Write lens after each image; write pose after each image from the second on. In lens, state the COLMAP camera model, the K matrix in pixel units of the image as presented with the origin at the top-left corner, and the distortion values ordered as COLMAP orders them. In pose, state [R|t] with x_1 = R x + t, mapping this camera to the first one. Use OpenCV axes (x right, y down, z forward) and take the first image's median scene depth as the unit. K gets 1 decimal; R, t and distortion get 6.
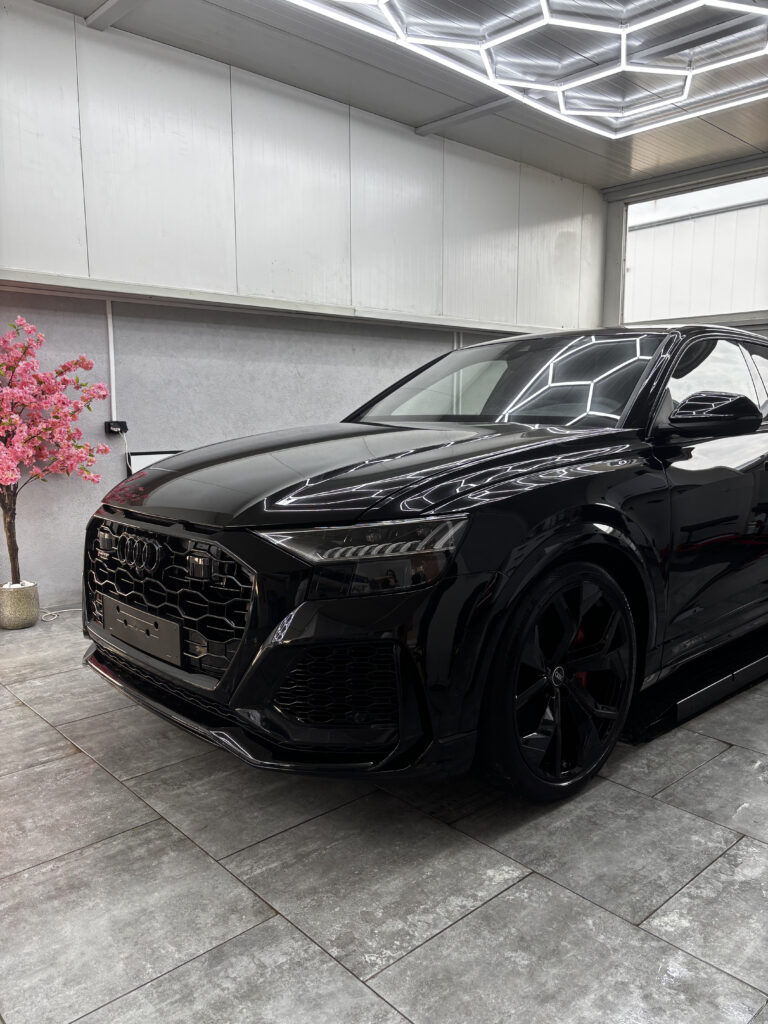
lens RADIAL K [[788.5, 0, 380.7], [0, 788.5, 513.3], [0, 0, 1]] dist [0.016435, -0.015233]
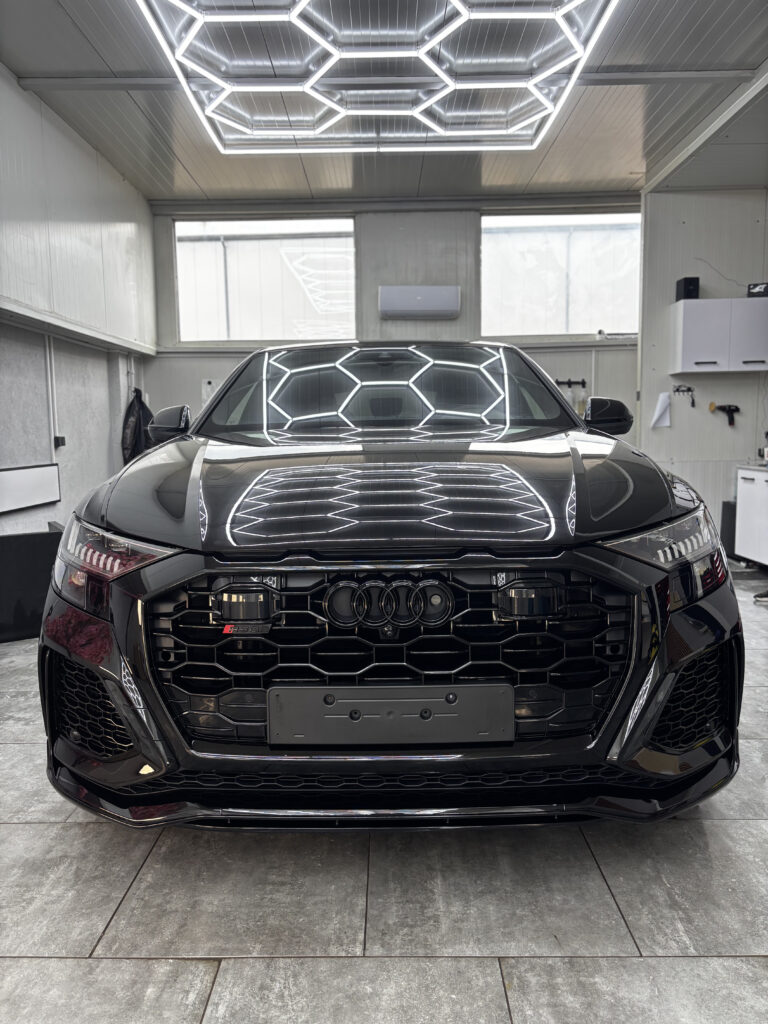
lens RADIAL K [[788.5, 0, 383.1], [0, 788.5, 515.2], [0, 0, 1]] dist [0.016435, -0.015233]
pose [[0.678567, -0.086359, 0.729445, -0.425599], [0.112270, 0.993590, 0.013192, -0.020062], [-0.725908, 0.072943, 0.683913, 0.278497]]
